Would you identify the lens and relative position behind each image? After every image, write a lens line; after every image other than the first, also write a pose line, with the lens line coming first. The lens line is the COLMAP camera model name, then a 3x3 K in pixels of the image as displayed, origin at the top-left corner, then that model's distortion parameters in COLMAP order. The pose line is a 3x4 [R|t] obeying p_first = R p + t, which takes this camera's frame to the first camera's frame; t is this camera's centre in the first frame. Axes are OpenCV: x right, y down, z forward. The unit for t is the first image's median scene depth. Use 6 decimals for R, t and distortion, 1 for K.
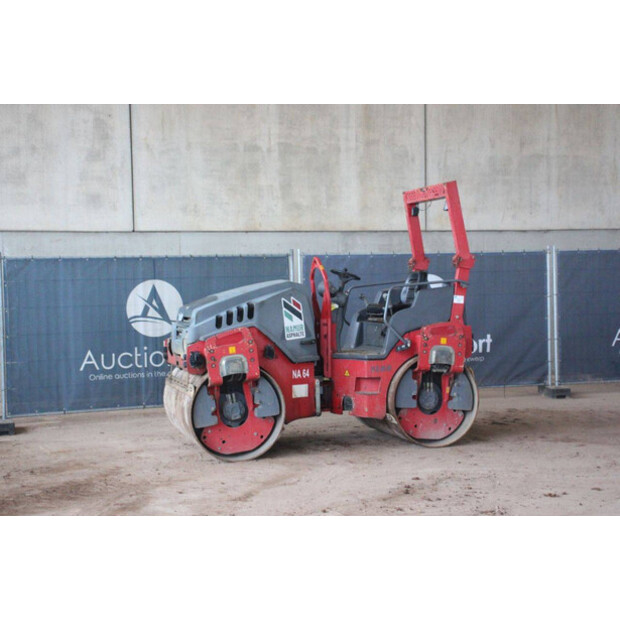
lens RADIAL K [[1088.4, 0, 318.4], [0, 1088.4, 315.5], [0, 0, 1]] dist [0.208182, 0.000000]
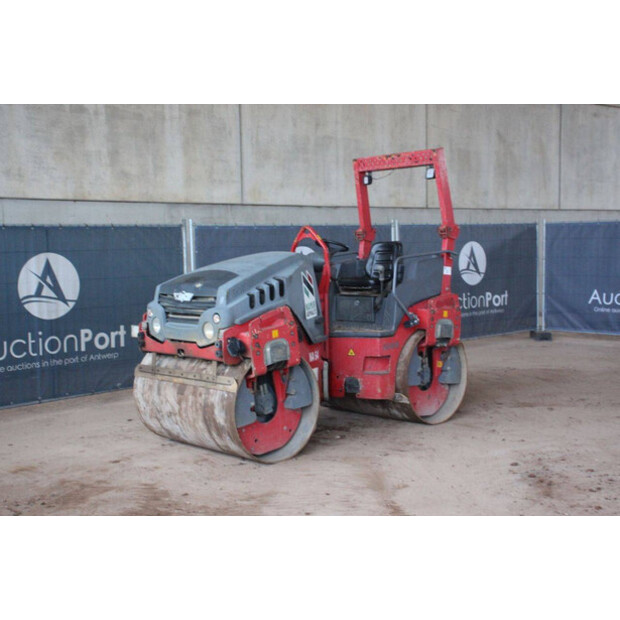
lens RADIAL K [[904.8, 0, 325.5], [0, 904.8, 320.3], [0, 0, 1]] dist [0.090284, 0.000000]
pose [[0.898359, -0.037586, 0.437650, -0.325206], [0.020127, 0.998808, 0.044464, -0.008780], [-0.438800, -0.031136, 0.898045, 0.320463]]
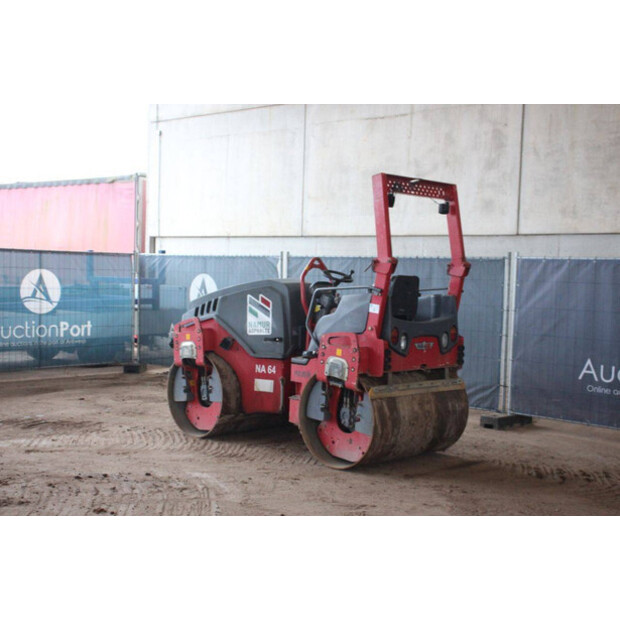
lens RADIAL K [[939.1, 0, 310.6], [0, 939.1, 317.2], [0, 0, 1]] dist [0.133752, 0.000000]
pose [[0.469429, 0.073164, -0.879934, 0.768782], [-0.069746, 0.996520, 0.045650, -0.038455], [0.880212, 0.039943, 0.472898, 0.599891]]
